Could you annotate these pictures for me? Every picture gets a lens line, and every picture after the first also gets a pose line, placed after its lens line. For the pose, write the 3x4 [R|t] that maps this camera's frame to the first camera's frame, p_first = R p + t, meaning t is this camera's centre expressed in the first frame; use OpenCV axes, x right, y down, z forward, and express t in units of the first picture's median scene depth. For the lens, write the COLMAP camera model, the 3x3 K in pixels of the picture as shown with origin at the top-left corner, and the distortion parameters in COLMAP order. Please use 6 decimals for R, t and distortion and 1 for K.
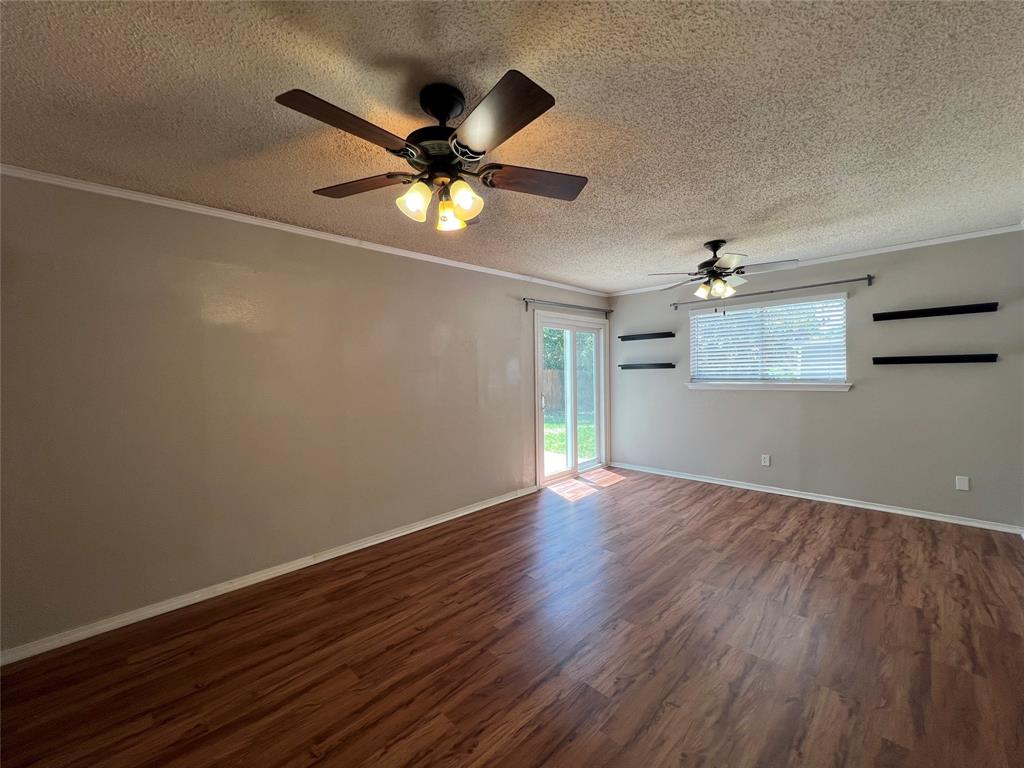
lens RADIAL K [[410.9, 0, 509.9], [0, 410.9, 381.1], [0, 0, 1]] dist [-0.001821, 0.000507]
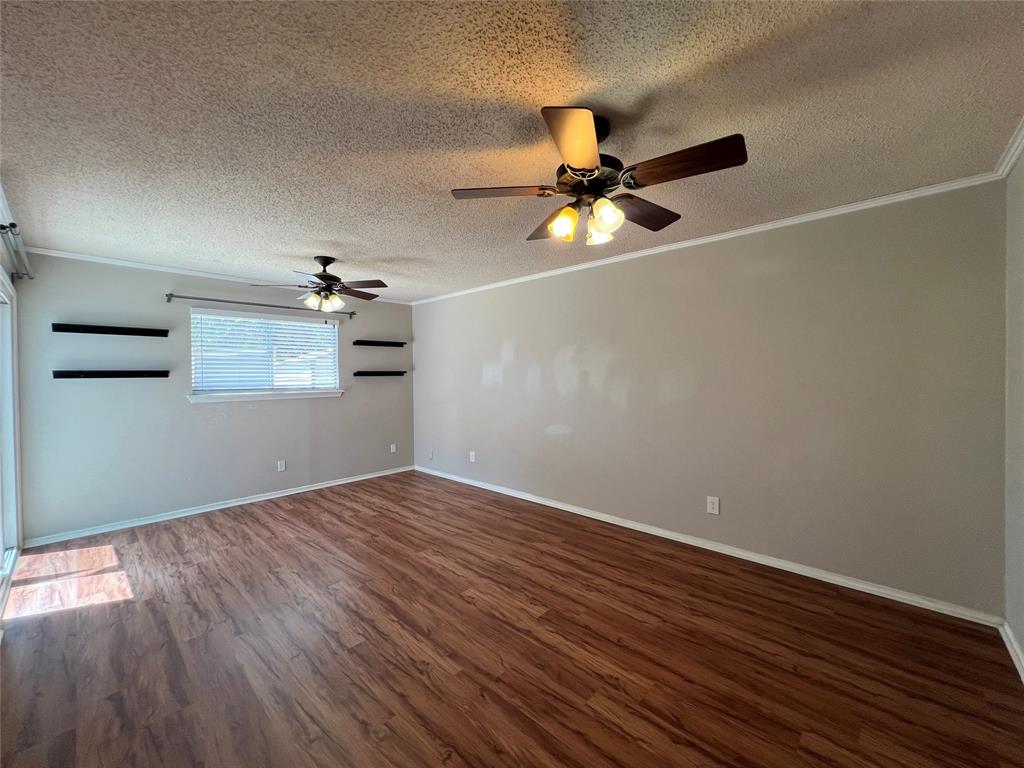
lens RADIAL K [[410.9, 0, 507.7], [0, 410.9, 381.7], [0, 0, 1]] dist [-0.001821, 0.000507]
pose [[-0.030542, 0.004993, 0.999521, -0.592909], [0.030783, 0.999518, -0.004053, -0.000852], [-0.999059, 0.030644, -0.030681, 0.597017]]
